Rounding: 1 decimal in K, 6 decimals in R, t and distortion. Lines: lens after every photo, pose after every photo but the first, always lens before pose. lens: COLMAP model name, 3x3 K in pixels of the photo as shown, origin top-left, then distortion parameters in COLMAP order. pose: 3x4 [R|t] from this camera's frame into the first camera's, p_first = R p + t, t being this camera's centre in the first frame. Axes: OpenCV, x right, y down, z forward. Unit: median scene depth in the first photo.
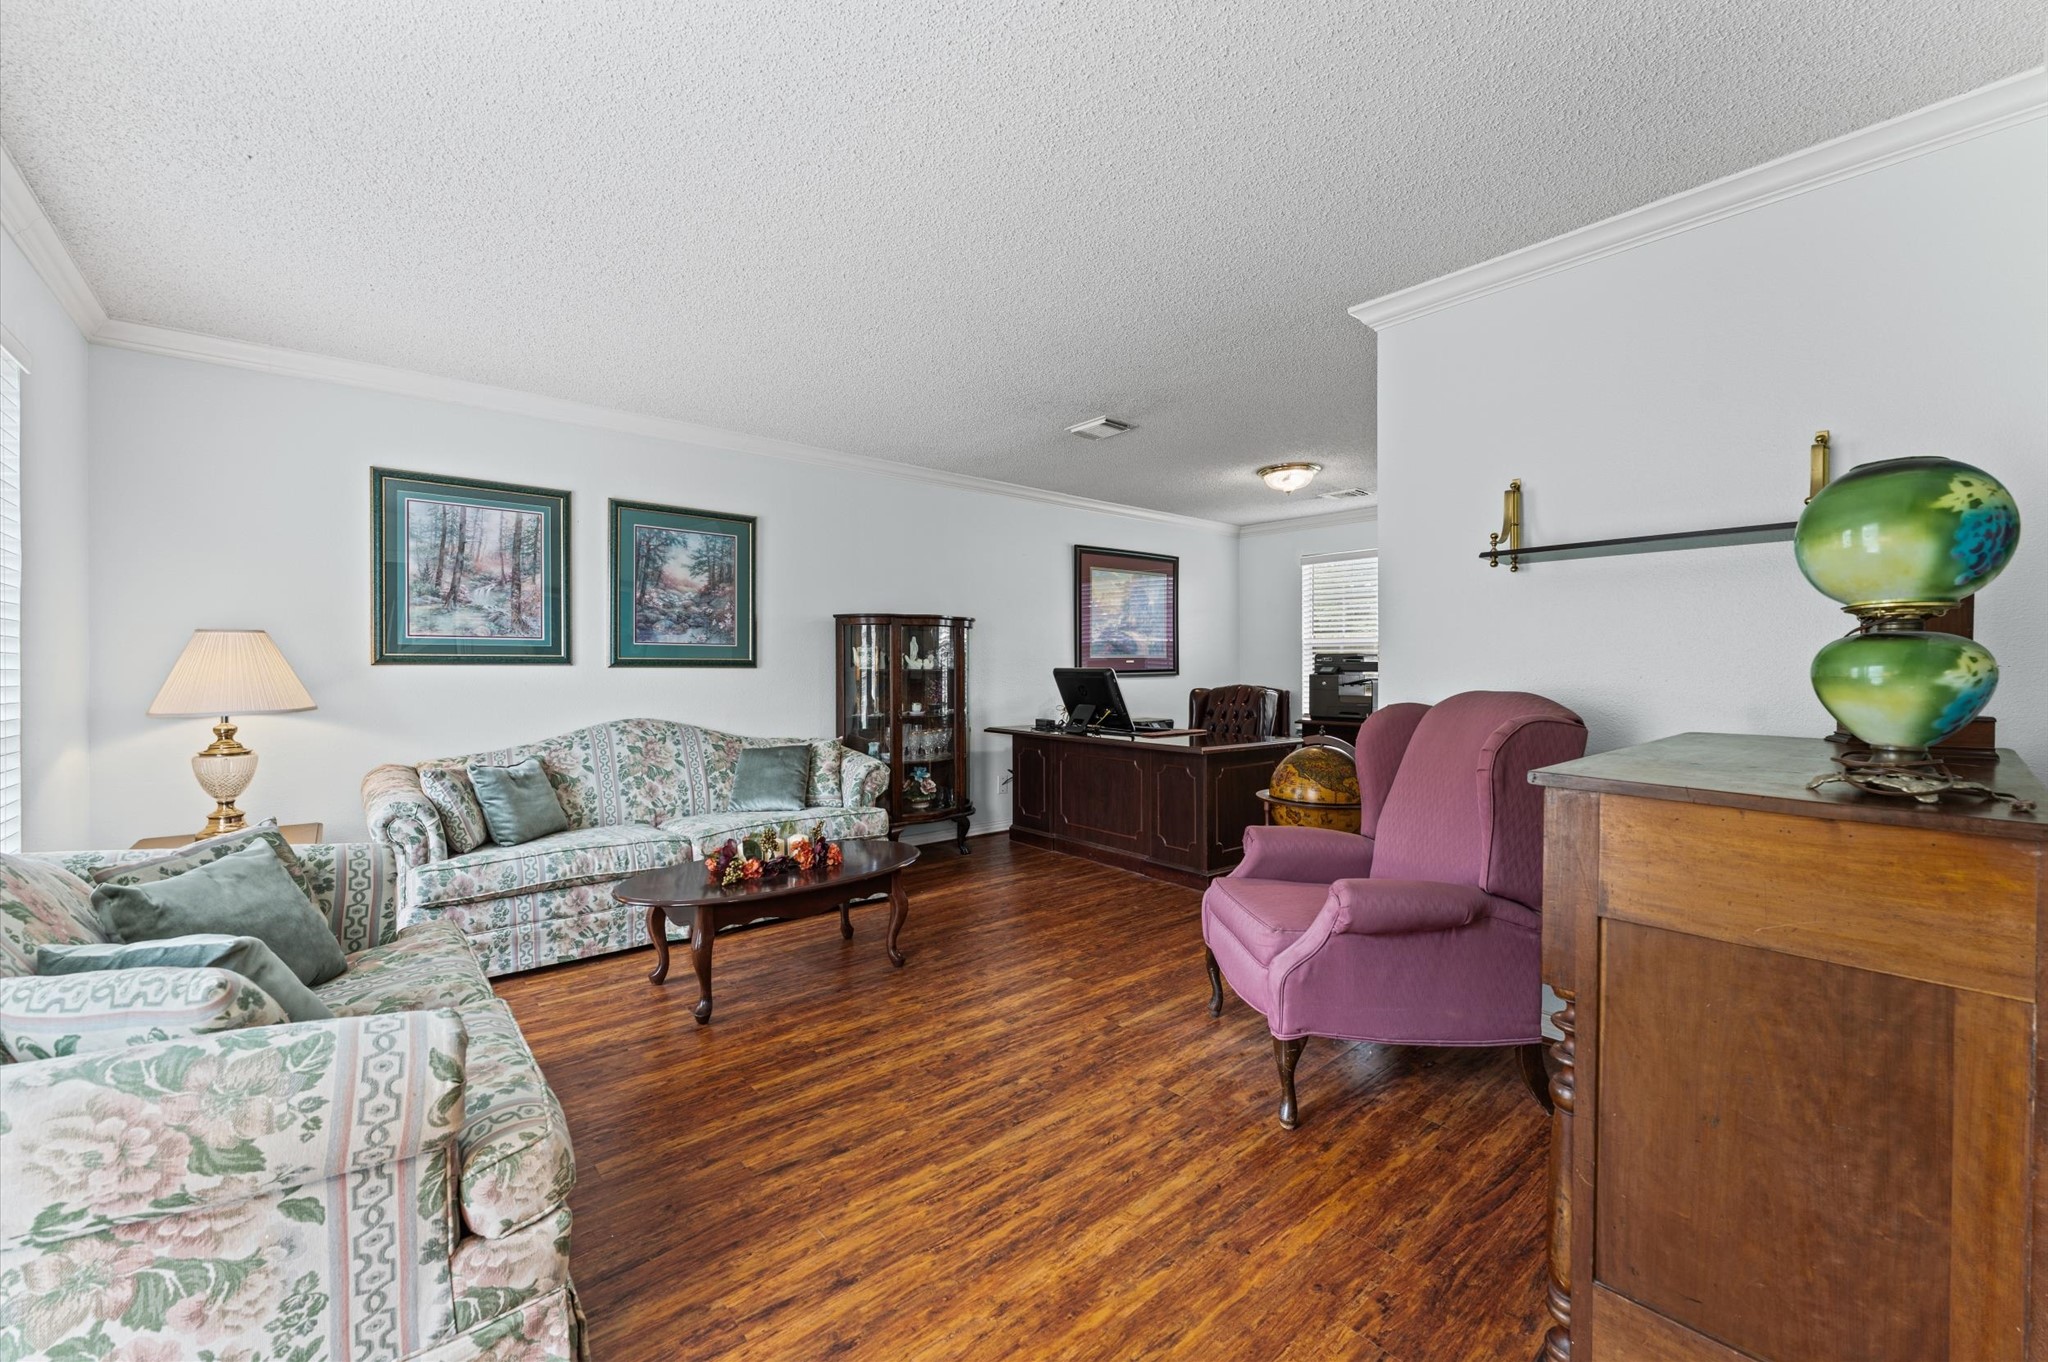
lens RADIAL K [[821.8, 0, 1026.7], [0, 821.8, 669.7], [0, 0, 1]] dist [-0.004360, 0.000066]
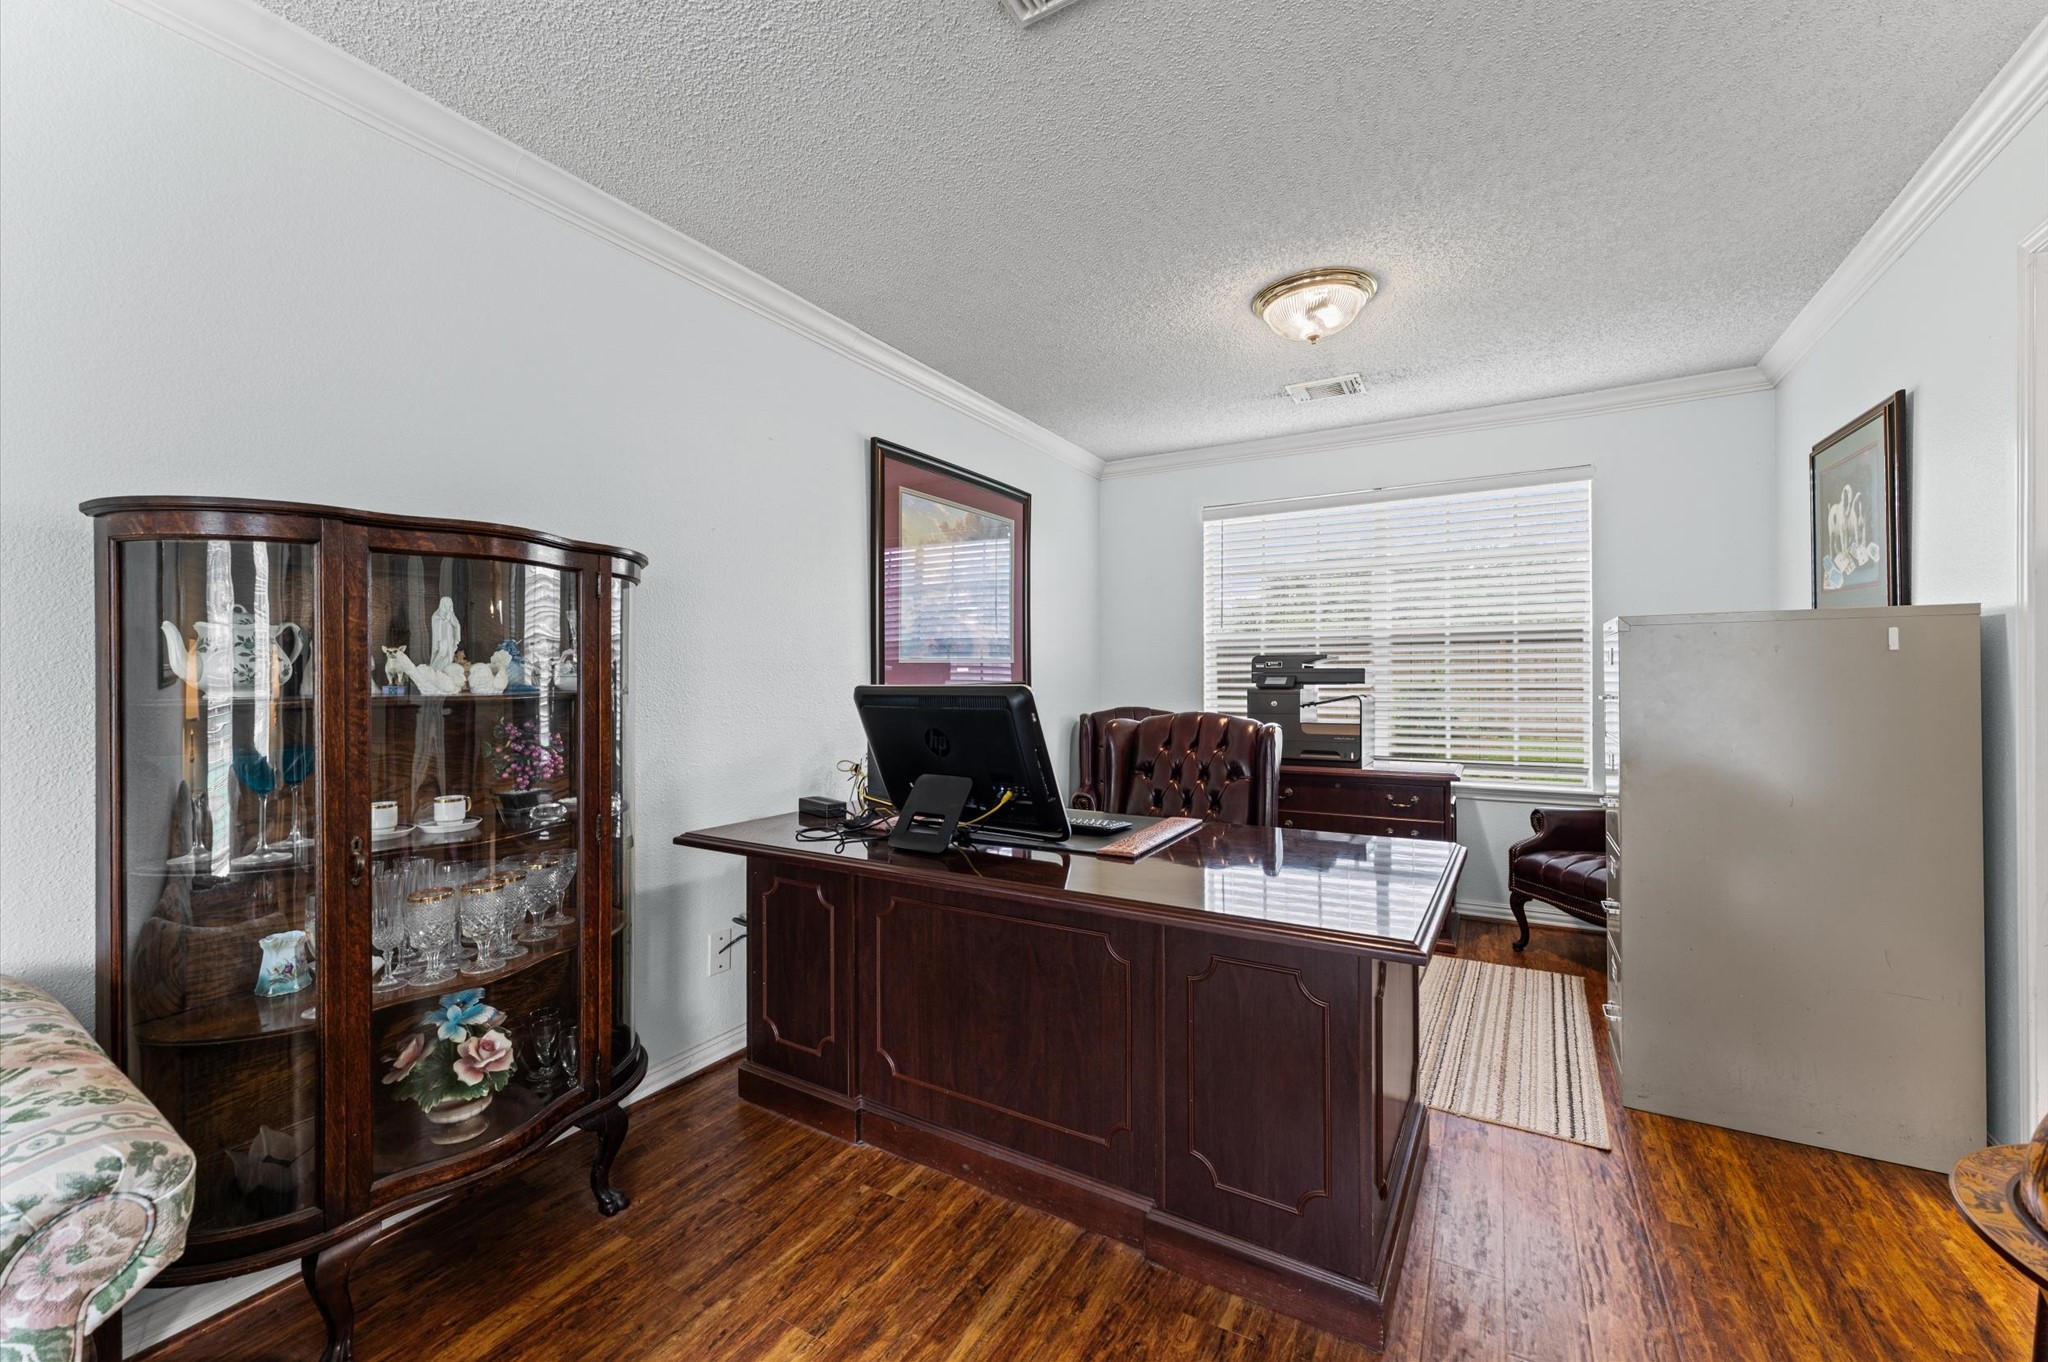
lens RADIAL K [[821.8, 0, 1007.9], [0, 821.8, 651.9], [0, 0, 1]] dist [-0.004360, 0.000066]
pose [[0.948033, 0.000121, 0.318173, -0.025111], [0.011452, 0.999339, -0.034501, -0.003547], [-0.317967, 0.036352, 0.947405, 0.588680]]
